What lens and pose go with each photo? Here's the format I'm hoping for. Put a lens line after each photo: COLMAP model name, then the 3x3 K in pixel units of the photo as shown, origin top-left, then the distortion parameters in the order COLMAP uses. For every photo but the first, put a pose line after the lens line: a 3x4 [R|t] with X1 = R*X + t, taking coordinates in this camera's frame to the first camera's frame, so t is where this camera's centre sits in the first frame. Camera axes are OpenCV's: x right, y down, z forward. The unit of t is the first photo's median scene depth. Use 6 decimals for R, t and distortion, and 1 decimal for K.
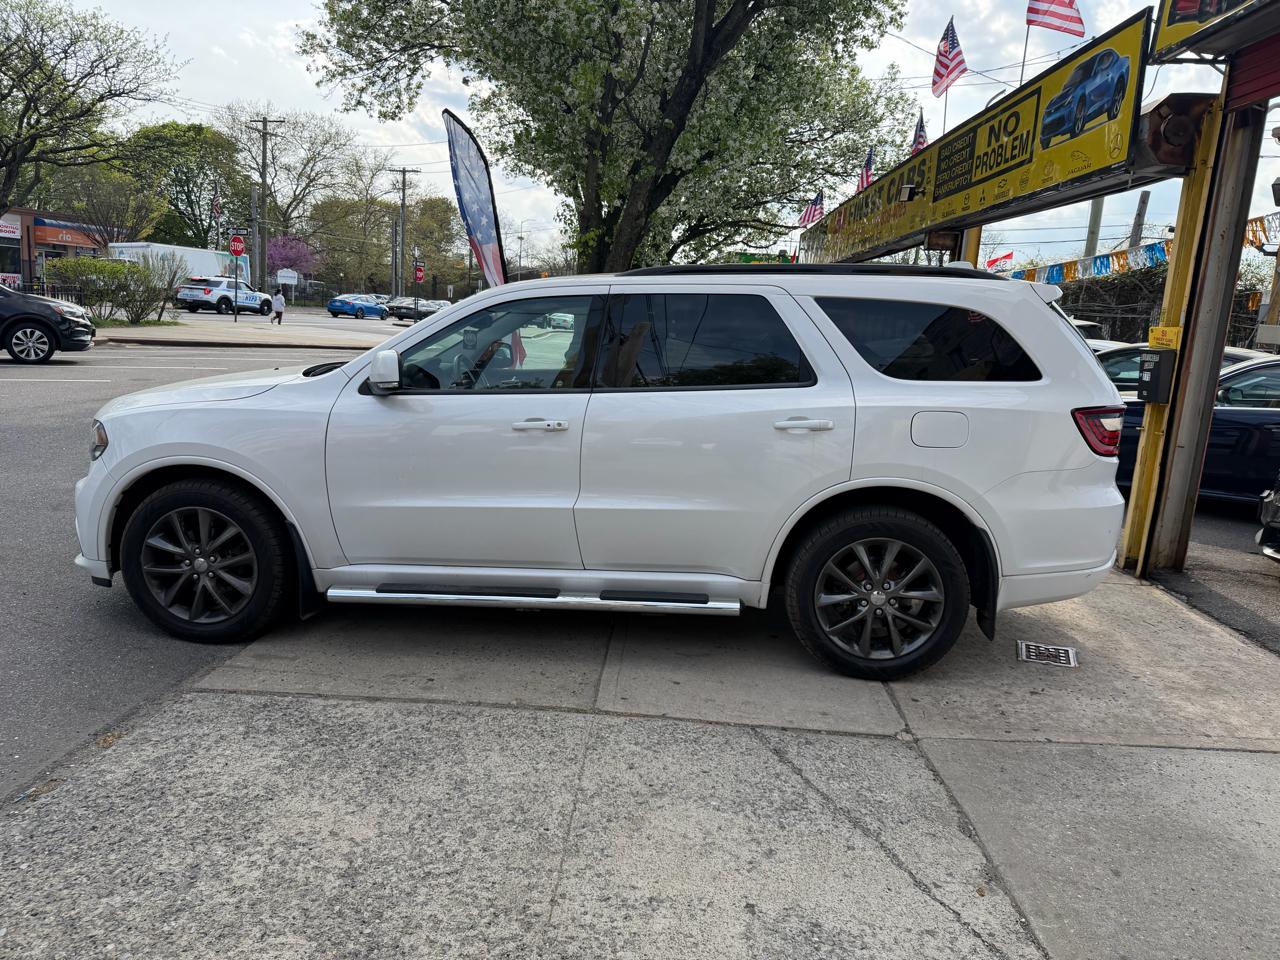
lens RADIAL K [[904.9, 0, 634.6], [0, 904.9, 461.3], [0, 0, 1]] dist [0.045716, -0.071546]
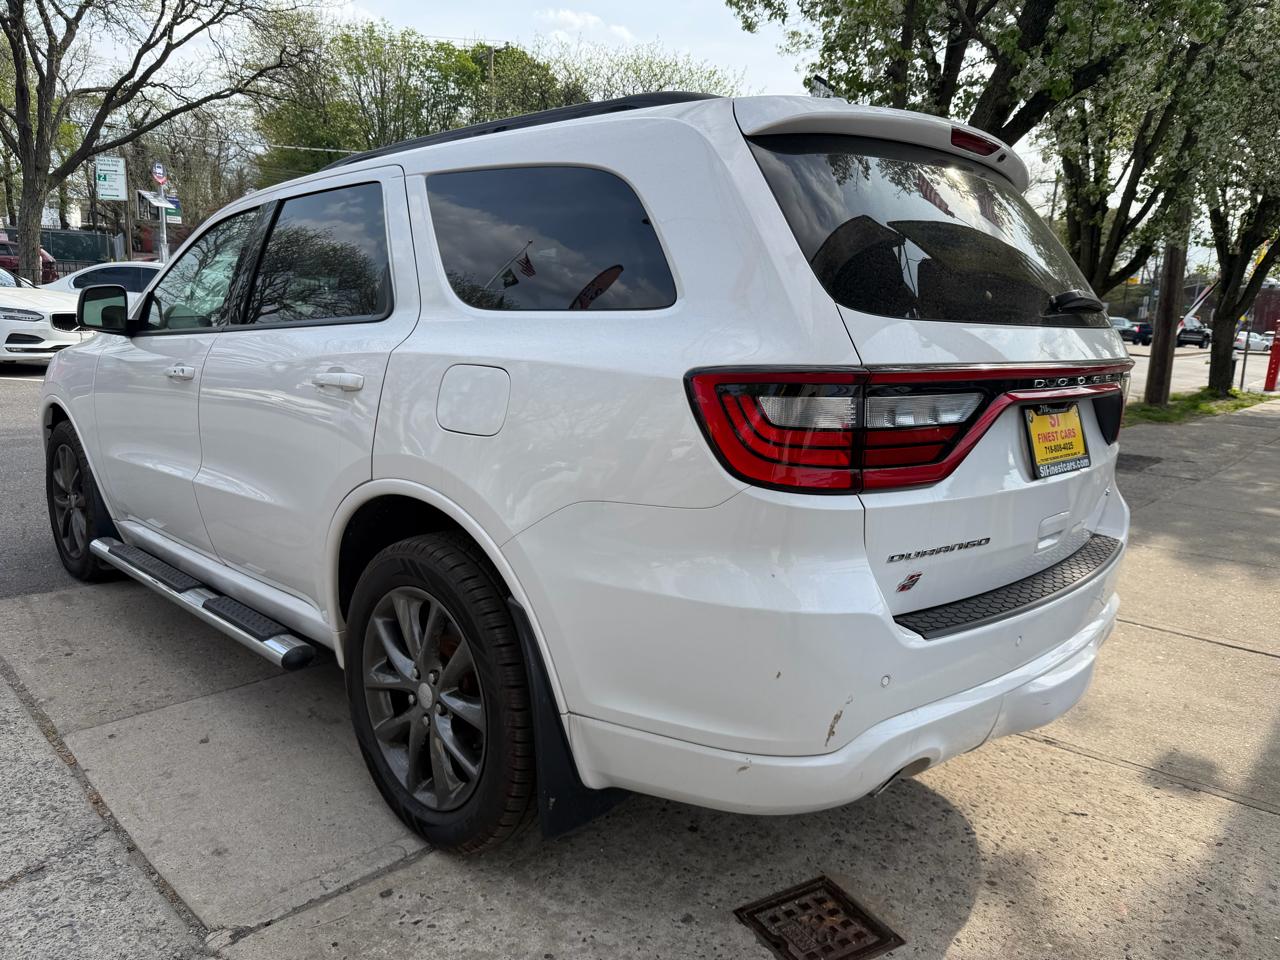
lens RADIAL K [[929.9, 0, 649.0], [0, 929.9, 470.0], [0, 0, 1]] dist [-0.004461, -0.004794]
pose [[0.753290, 0.095859, -0.650665, 0.671346], [-0.105147, 0.994149, 0.024732, -0.016591], [0.649229, 0.049785, 0.758962, 0.592789]]
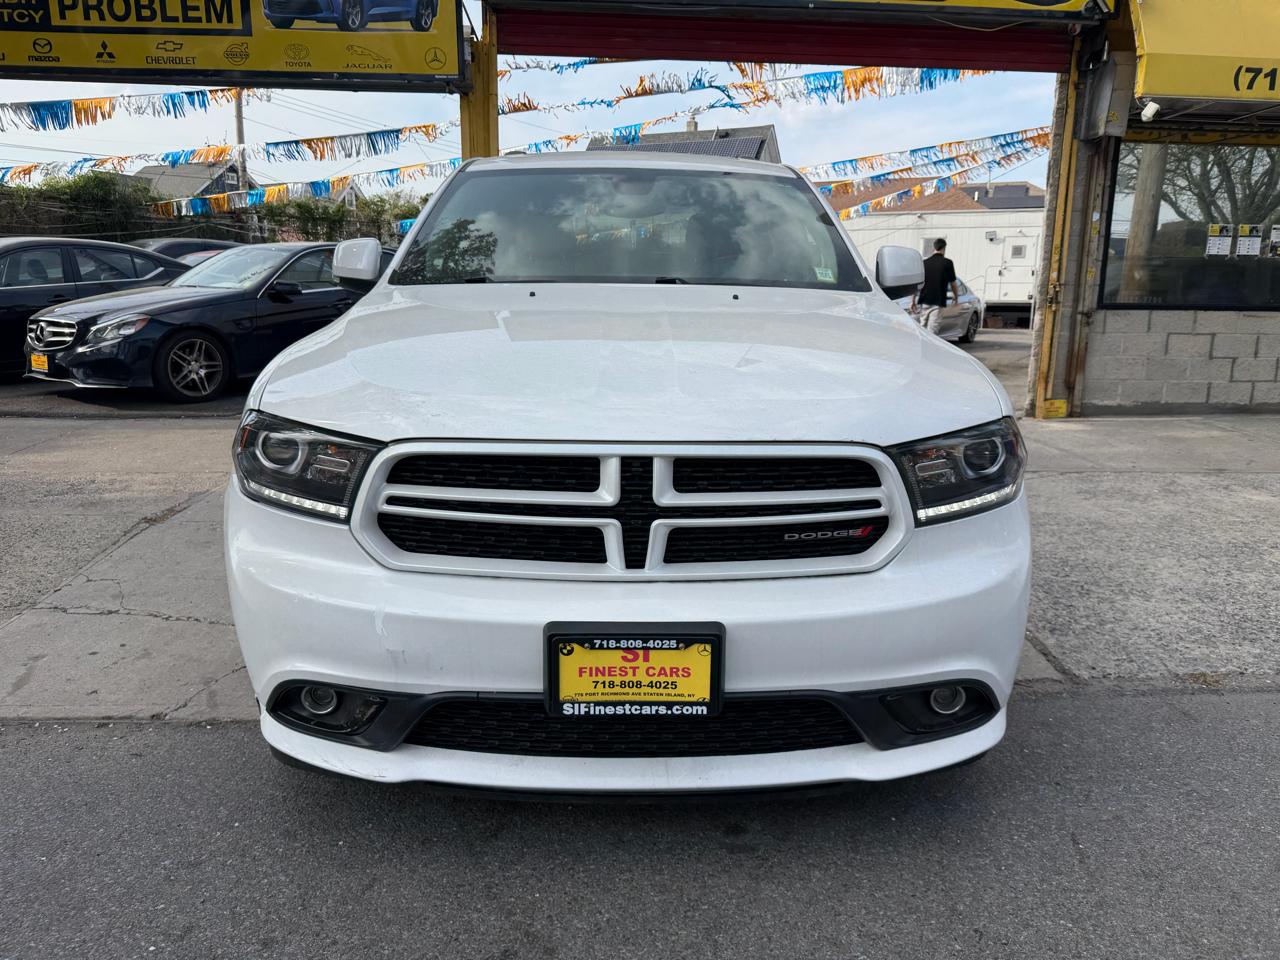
lens RADIAL K [[926.2, 0, 648.0], [0, 926.2, 481.1], [0, 0, 1]] dist [-0.009165, 0.001704]
pose [[-0.107884, -0.270227, 0.956733, -1.023682], [0.140044, 0.948623, 0.283729, -0.176627], [-0.984250, 0.164594, -0.064498, 1.198000]]
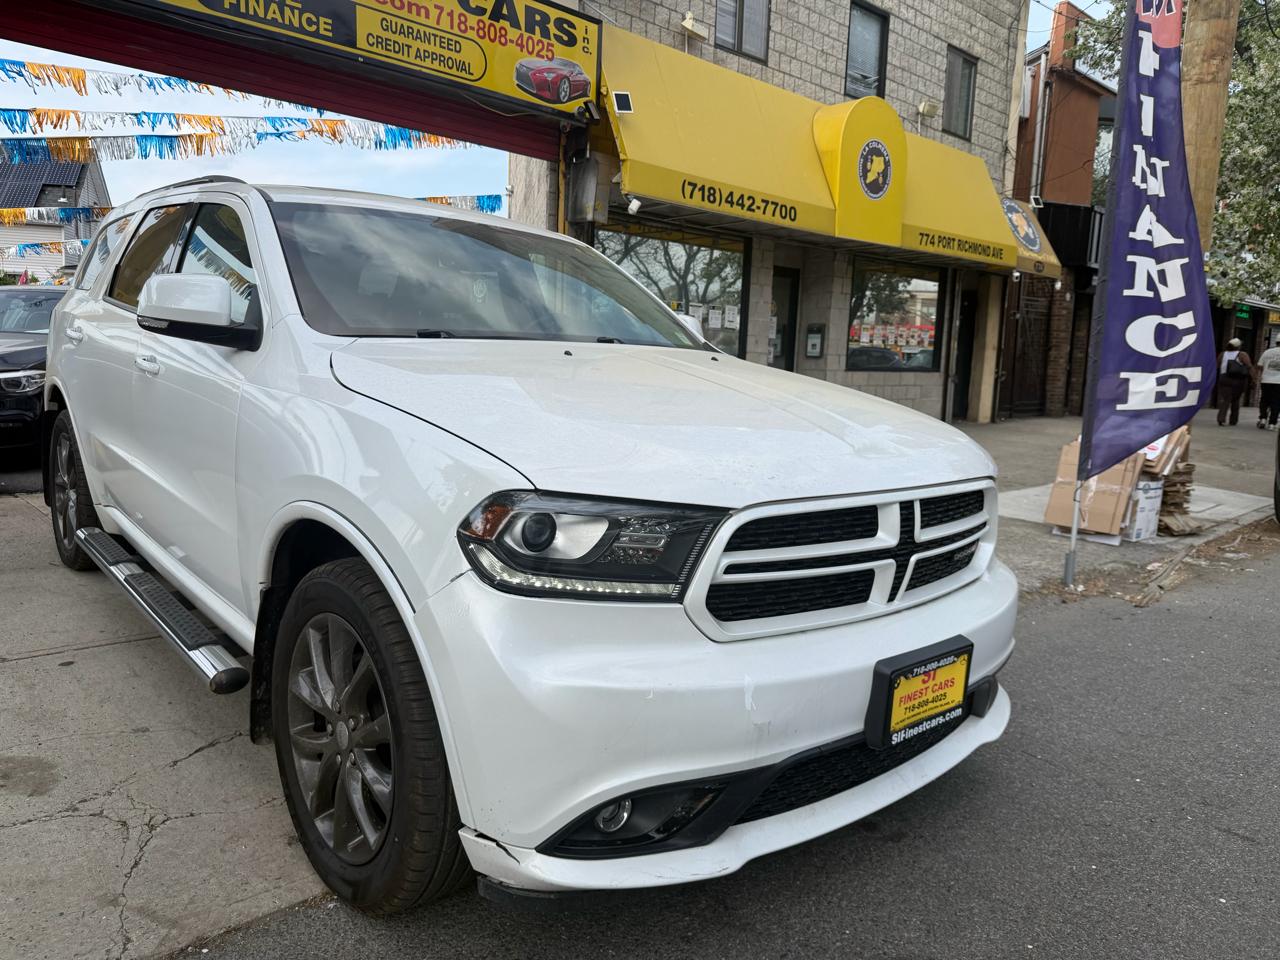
lens RADIAL K [[923.1, 0, 640.0], [0, 923.1, 480.0], [0, 0, 1]] dist [-0.001195, -0.035115]
pose [[-0.720278, -0.184198, 0.668783, -0.834284], [0.024087, 0.956878, 0.289488, -0.218914], [-0.693267, 0.224621, -0.684782, 1.586623]]
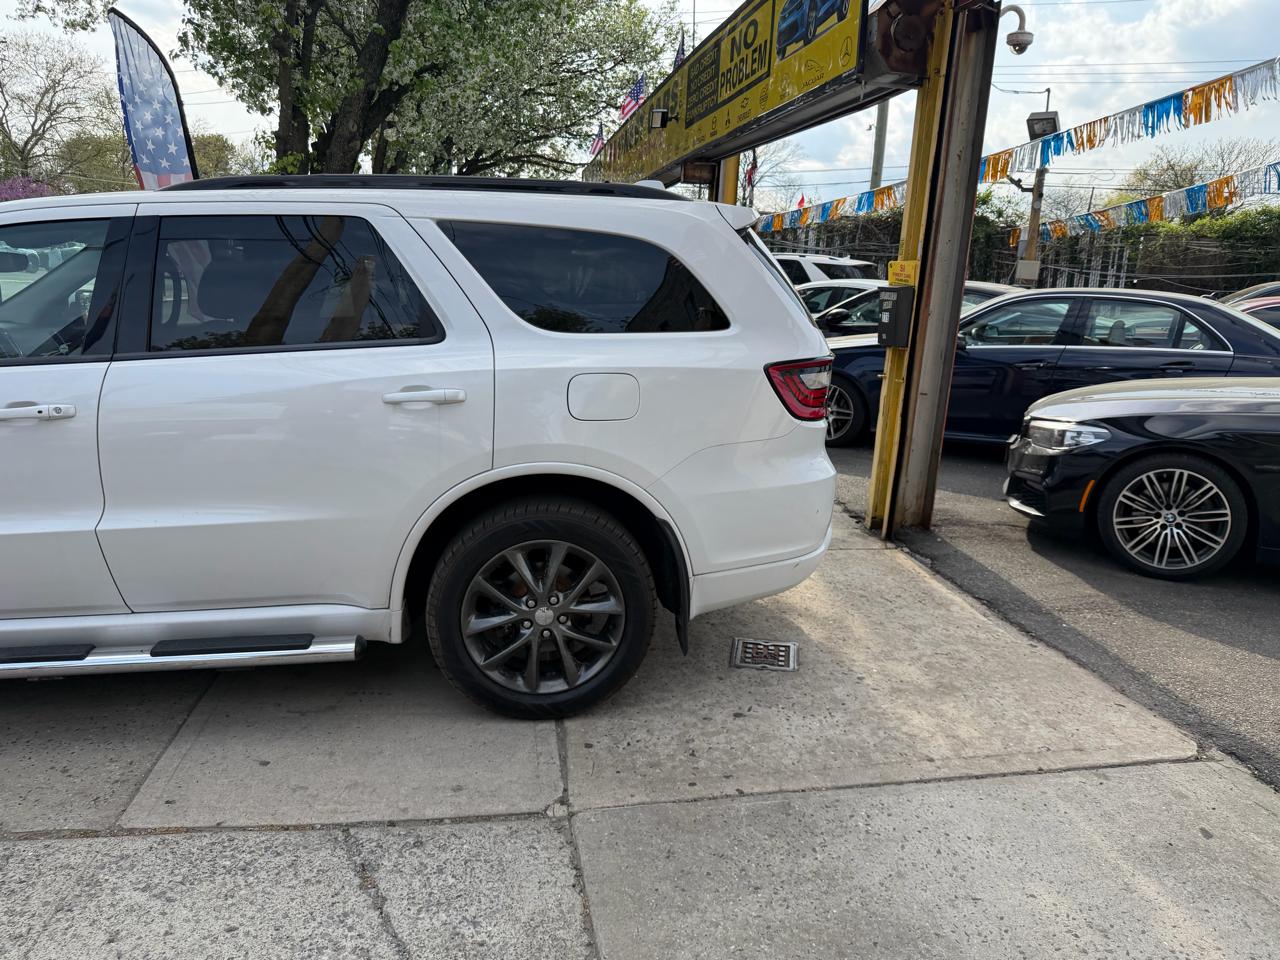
lens RADIAL K [[921.0, 0, 639.0], [0, 921.0, 463.0], [0, 0, 1]] dist [0.007857, -0.019397]
pose [[0.978958, -0.057019, 0.195934, 0.186180], [0.045975, 0.997111, 0.060463, -0.021560], [-0.198816, -0.050182, 0.978751, 0.209276]]
